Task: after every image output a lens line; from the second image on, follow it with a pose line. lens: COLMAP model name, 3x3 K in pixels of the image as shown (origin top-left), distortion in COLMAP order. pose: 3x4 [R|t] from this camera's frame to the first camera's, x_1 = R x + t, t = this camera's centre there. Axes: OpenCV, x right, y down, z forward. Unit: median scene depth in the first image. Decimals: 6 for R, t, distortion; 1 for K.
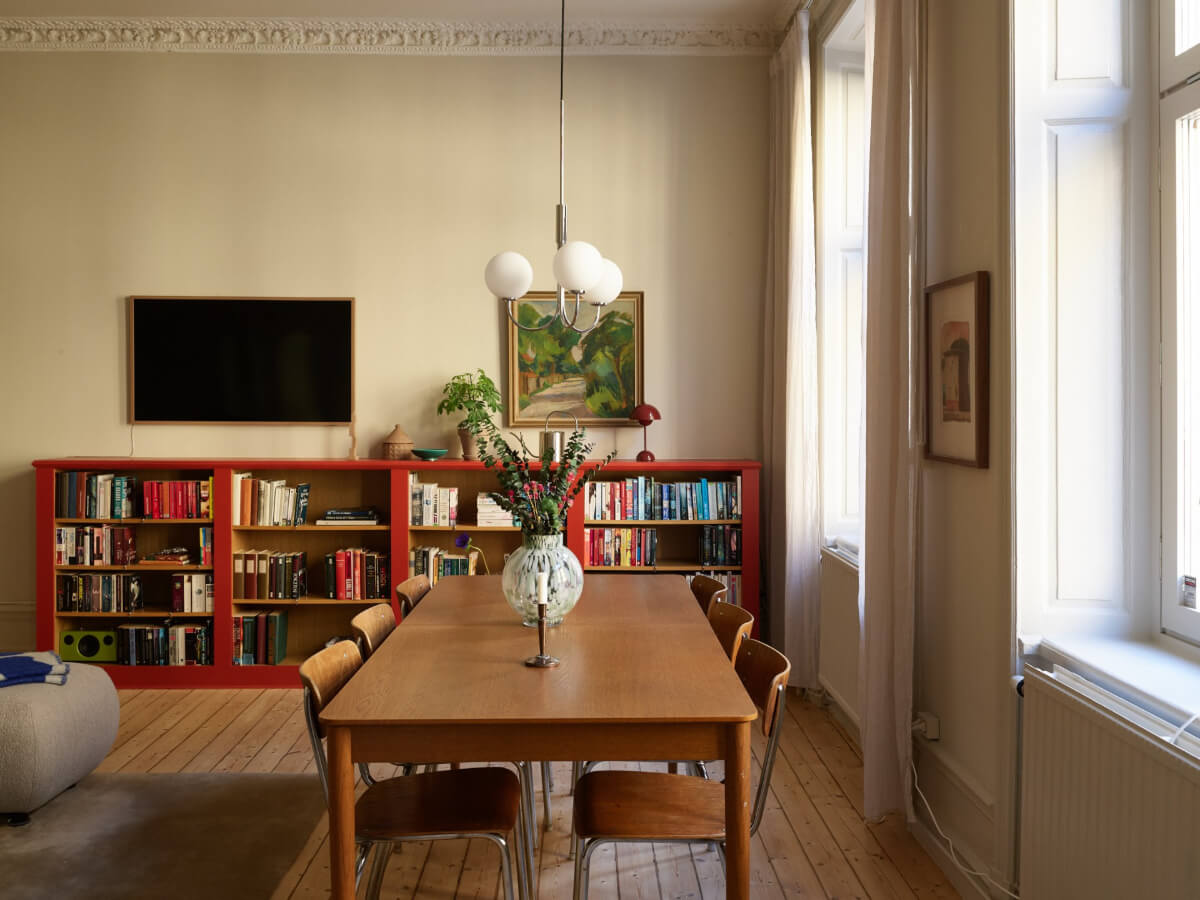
lens RADIAL K [[1041.5, 0, 595.9], [0, 1041.5, 411.3], [0, 0, 1]] dist [-0.004675, -0.008370]
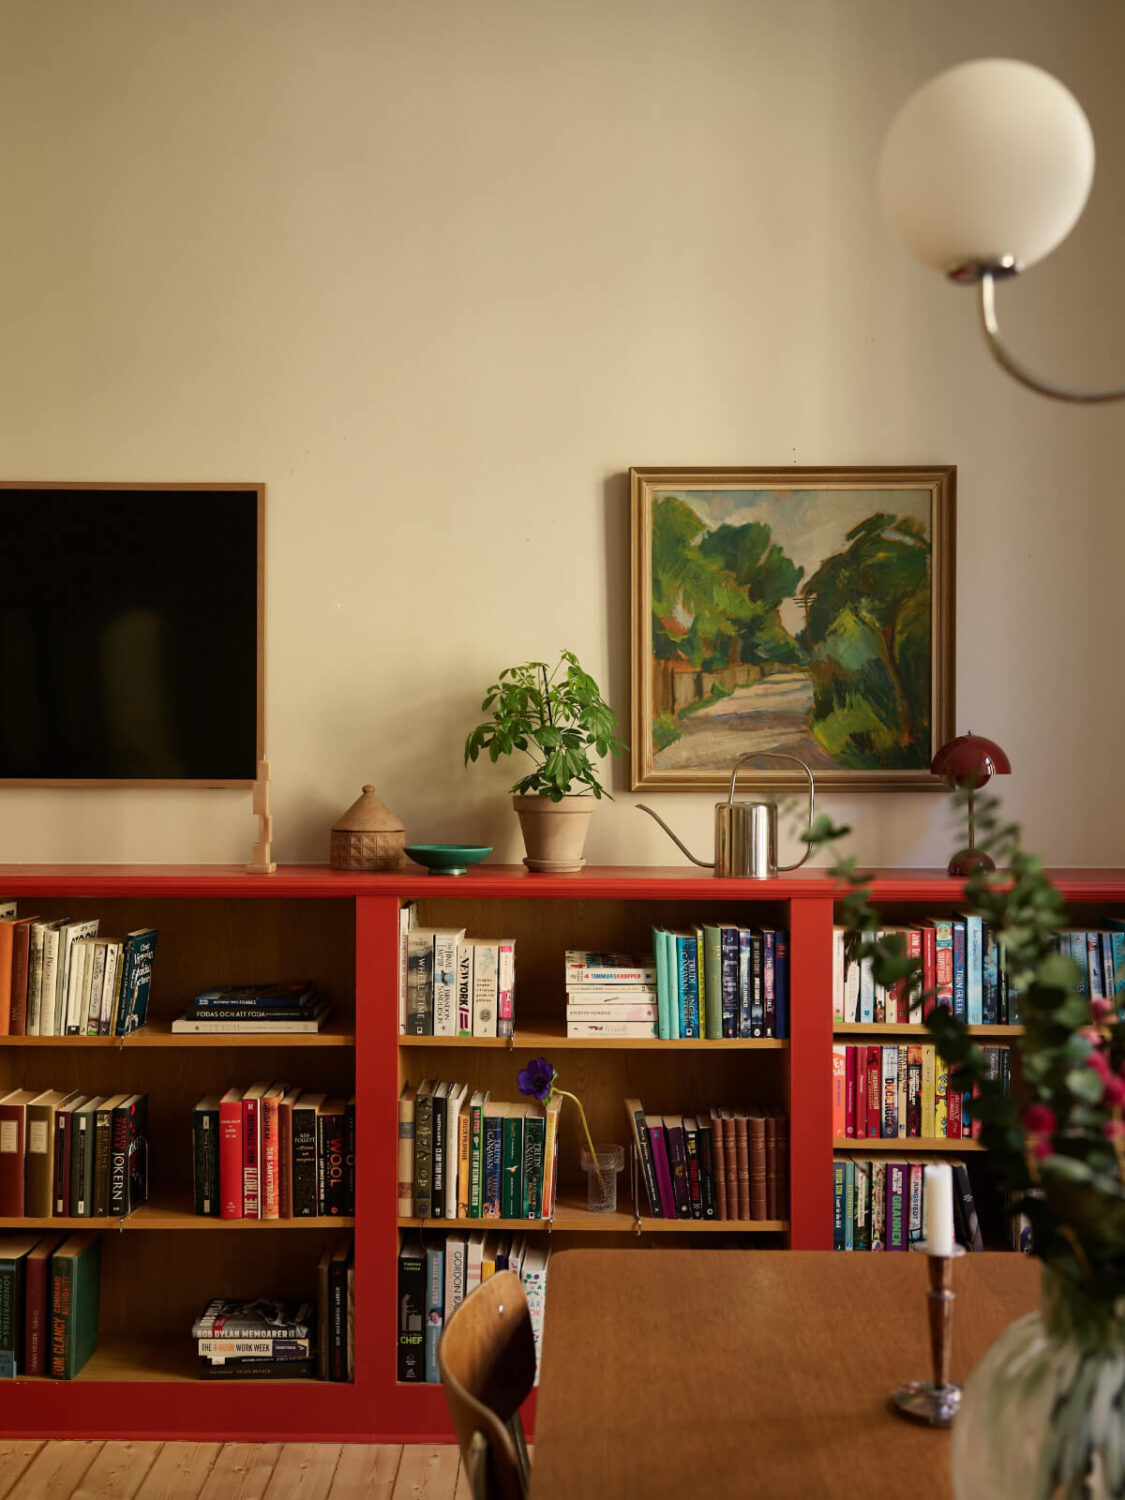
lens RADIAL K [[1578.8, 0, 562.5], [0, 1578.8, 750.0], [0, 0, 1]] dist [0.052879, -0.041103]
pose [[0.999461, -0.000666, -0.032830, -0.094896], [0.000509, 0.999988, -0.004795, 0.001506], [0.032833, 0.004776, 0.999449, 0.382992]]
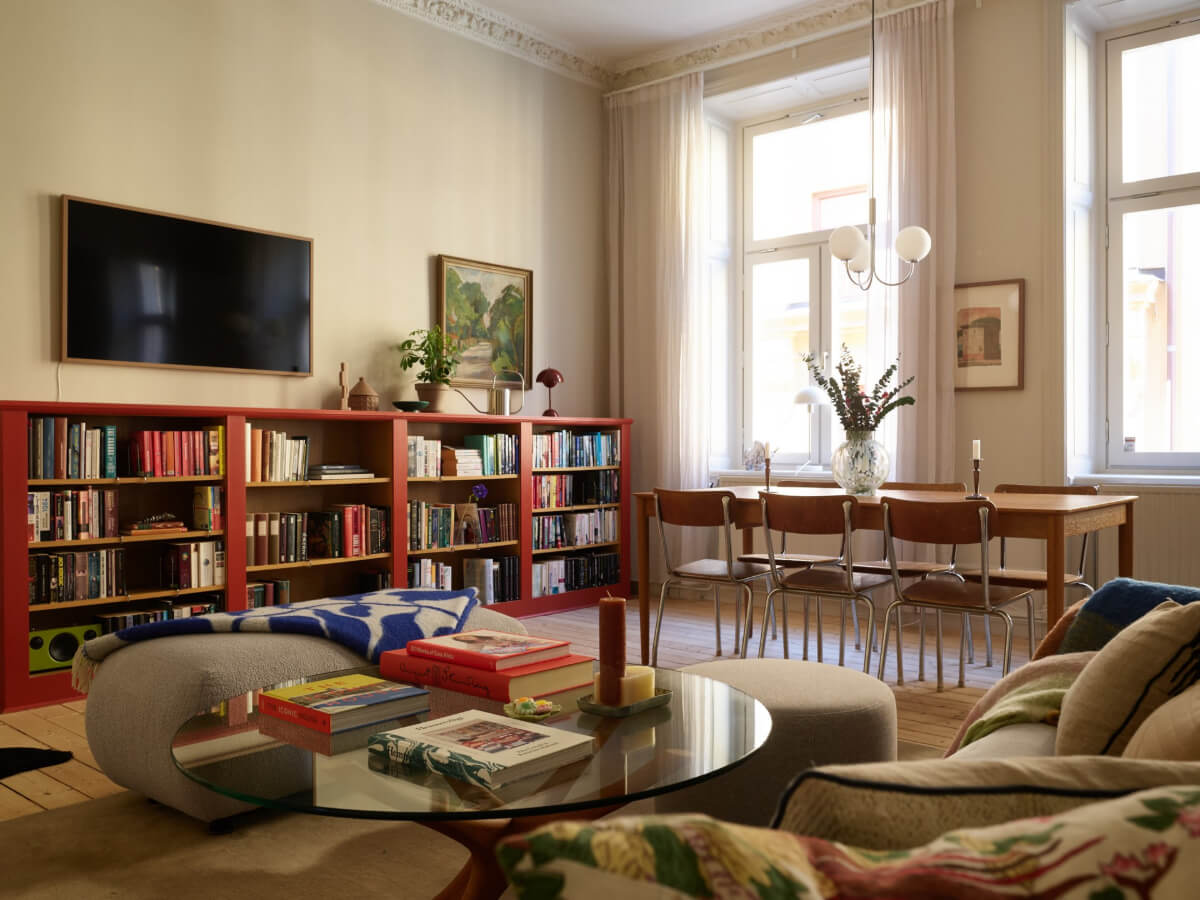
lens RADIAL K [[1031.0, 0, 600.0], [0, 1031.0, 450.0], [0, 0, 1]] dist [0.007675, -0.004441]
pose [[0.671418, -0.008240, 0.741033, -0.780287], [0.004641, 0.999965, 0.006915, 0.077469], [-0.741065, -0.001204, 0.671432, 0.199941]]
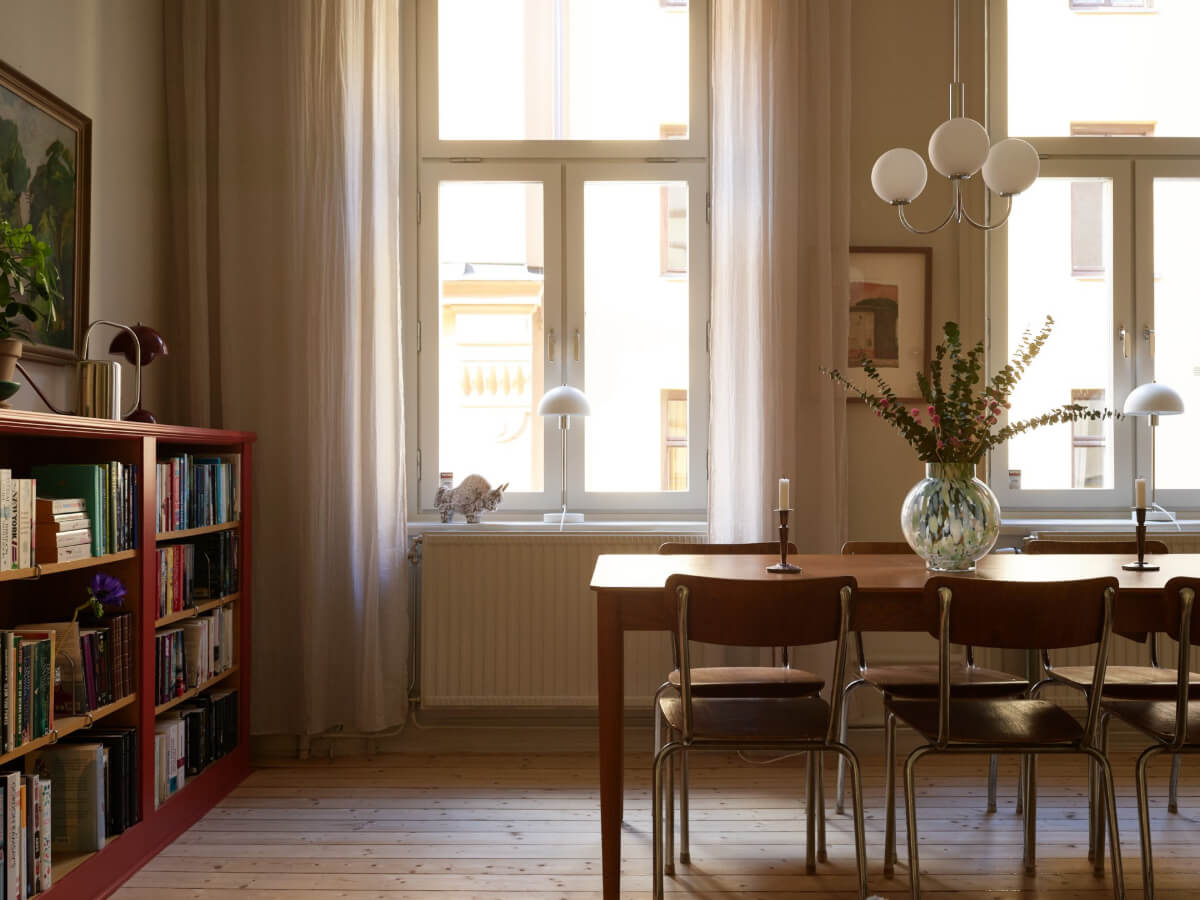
lens RADIAL K [[1263.0, 0, 616.5], [0, 1263.0, 450.8], [0, 0, 1]] dist [0.052879, -0.041103]
pose [[0.021667, 0.008630, 0.999728, -0.646960], [0.001944, 0.999960, -0.008675, 0.068032], [-0.999763, 0.002131, 0.021649, 0.749531]]
